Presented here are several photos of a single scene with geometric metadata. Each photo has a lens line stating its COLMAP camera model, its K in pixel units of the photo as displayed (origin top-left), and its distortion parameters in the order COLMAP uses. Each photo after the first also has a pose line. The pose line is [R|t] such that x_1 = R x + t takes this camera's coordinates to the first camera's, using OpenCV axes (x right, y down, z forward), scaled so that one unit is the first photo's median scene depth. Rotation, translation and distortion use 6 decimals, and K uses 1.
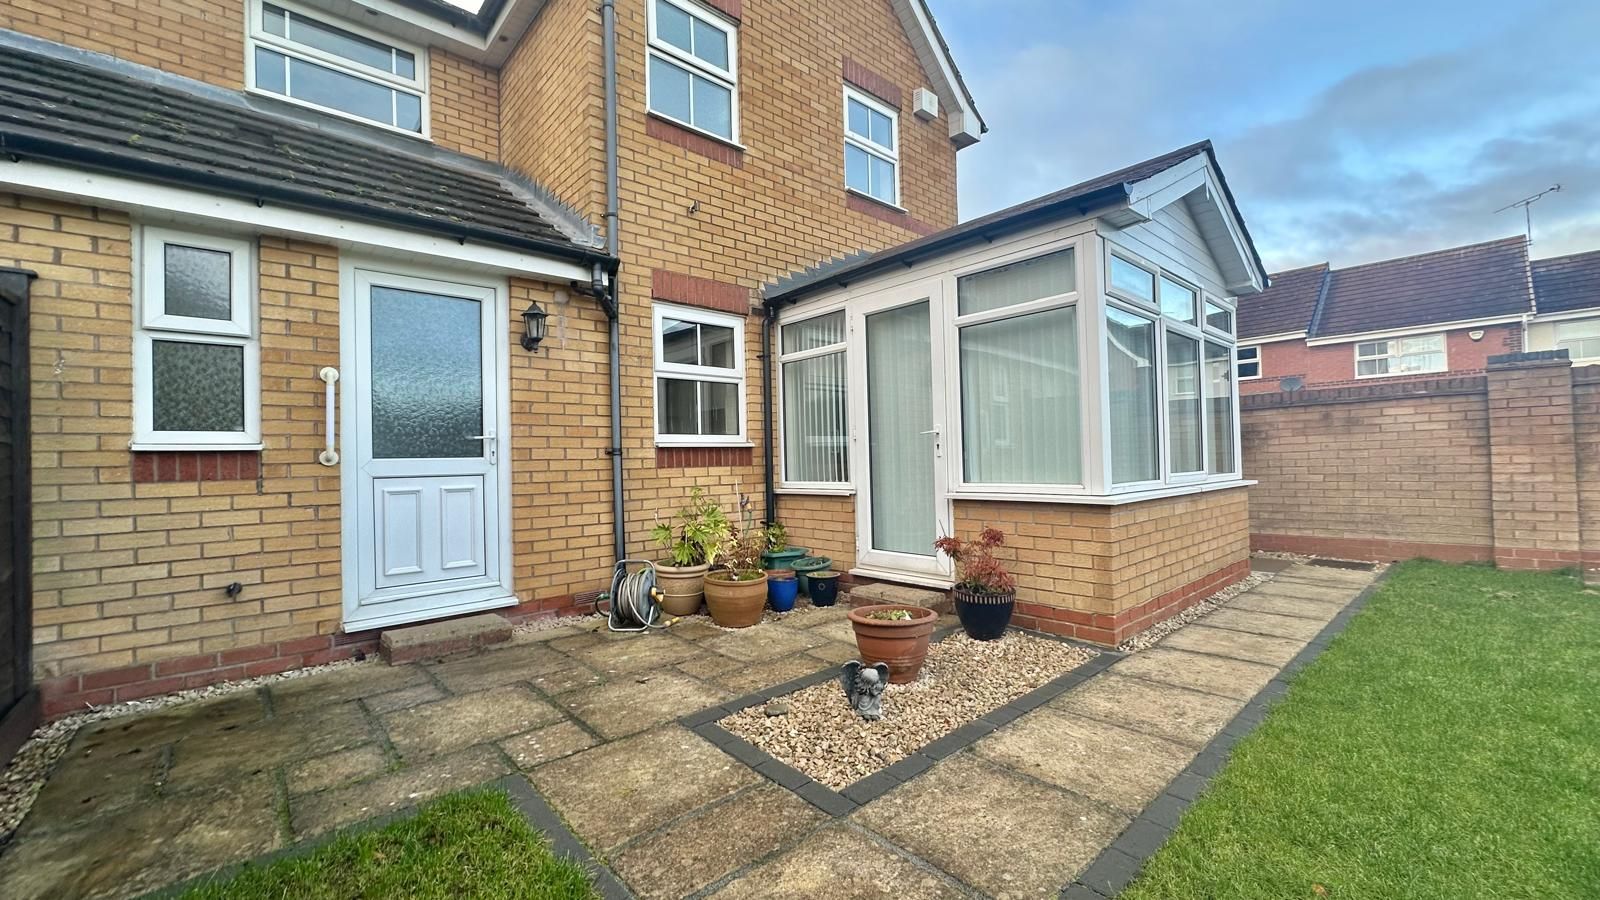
lens RADIAL K [[632.9, 0, 805.3], [0, 632.9, 451.5], [0, 0, 1]] dist [-0.006167, 0.001005]
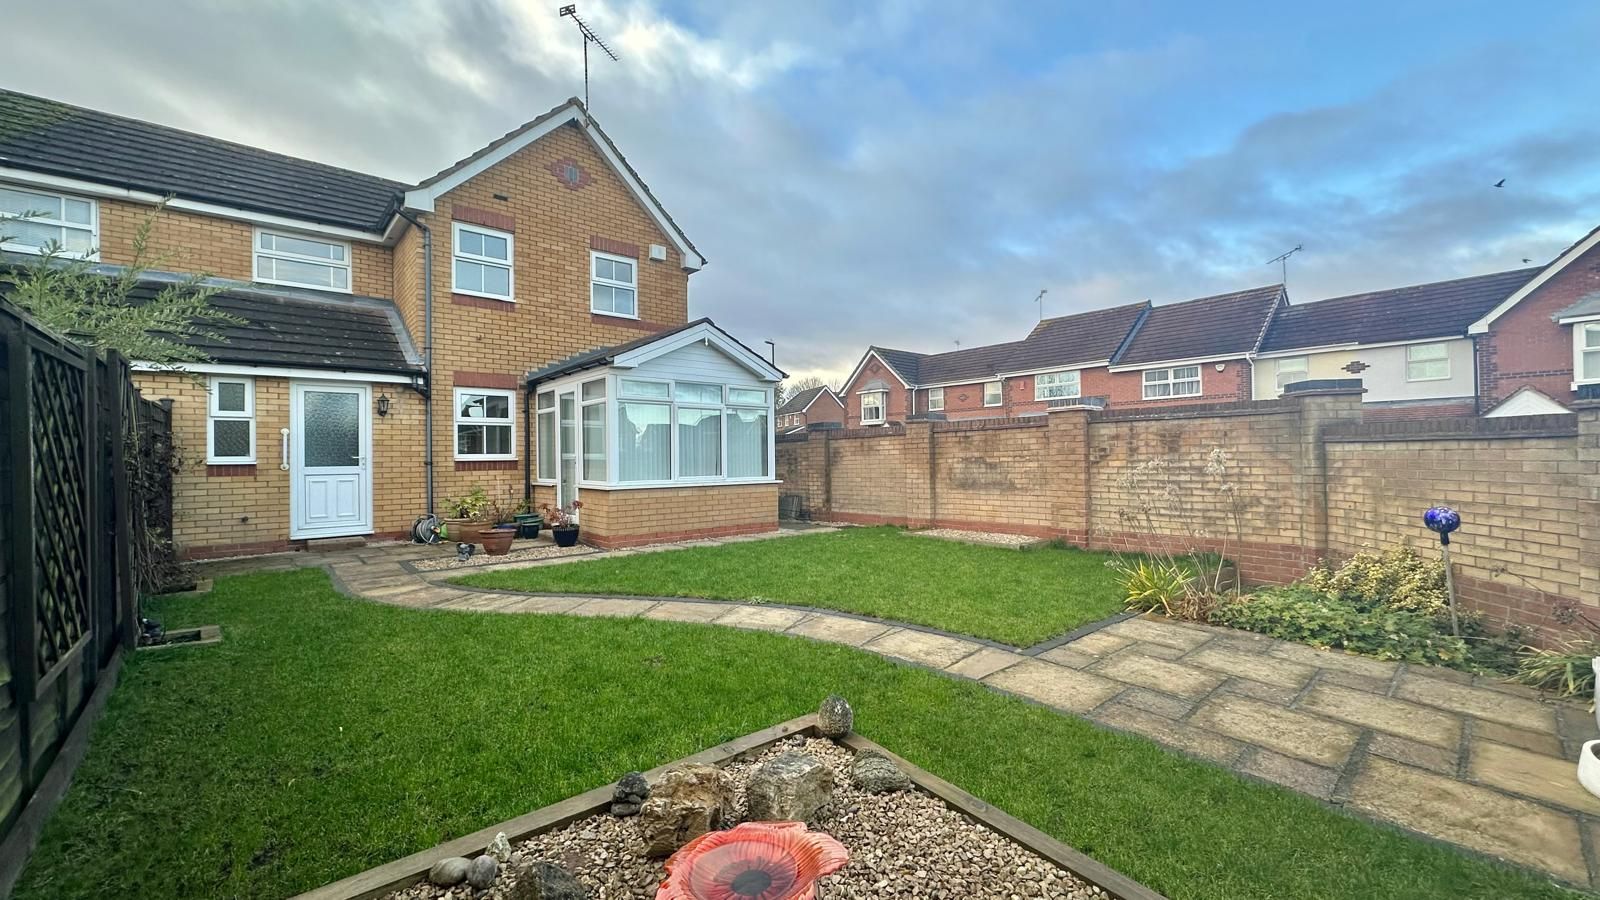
lens RADIAL K [[632.9, 0, 806.8], [0, 632.9, 451.0], [0, 0, 1]] dist [-0.006167, 0.001005]
pose [[0.999907, 0.008576, -0.010650, 0.990940], [-0.008545, 0.999959, 0.002881, -0.058354], [0.010674, -0.002790, 0.999939, -1.085740]]
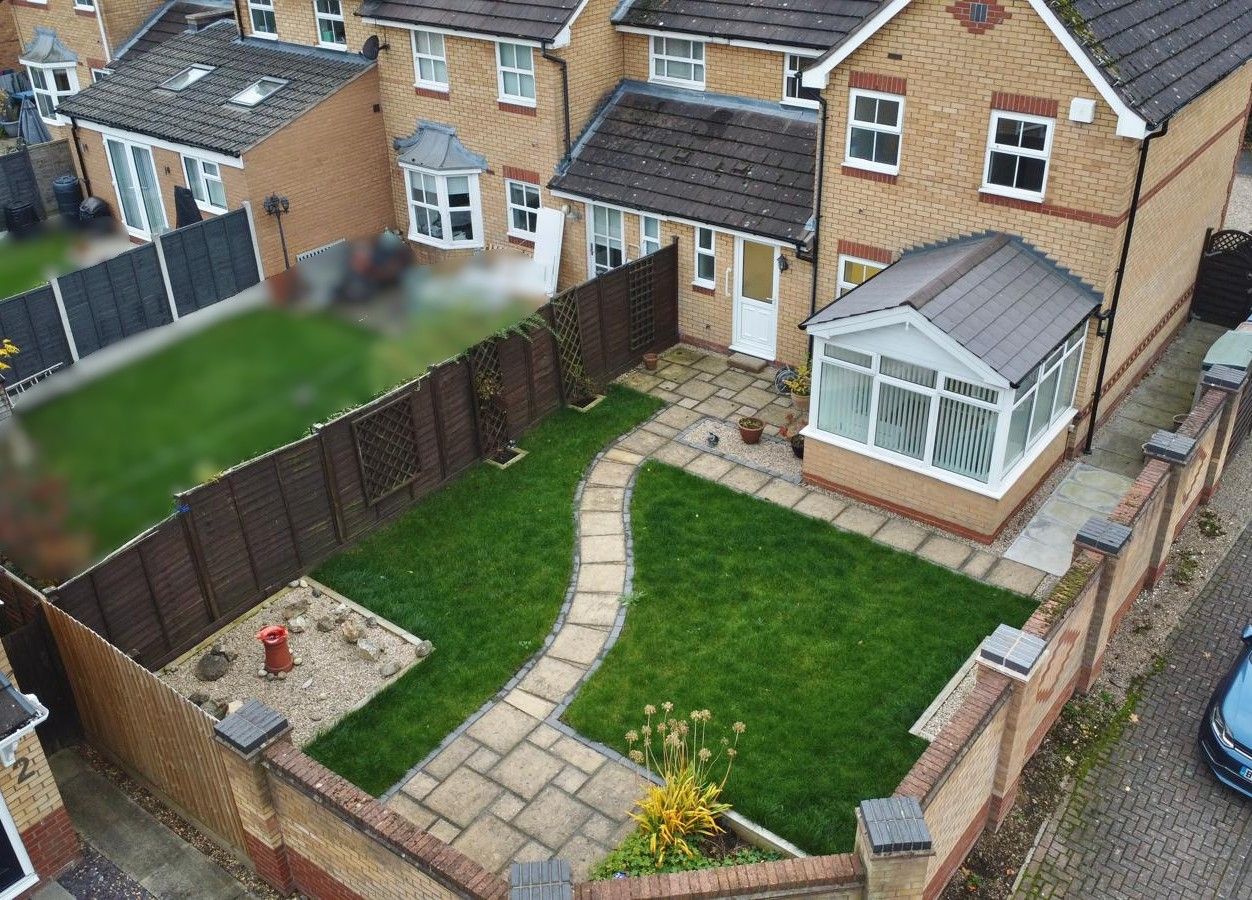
lens RADIAL K [[1165.8, 0, 629.9], [0, 1165.8, 449.5], [0, 0, 1]] dist [-0.013707, 0.000000]
pose [[0.168721, 0.516974, -0.839208, 3.483955], [0.033116, 0.847961, 0.529024, -1.909923], [0.985107, -0.117048, 0.125949, -0.233015]]
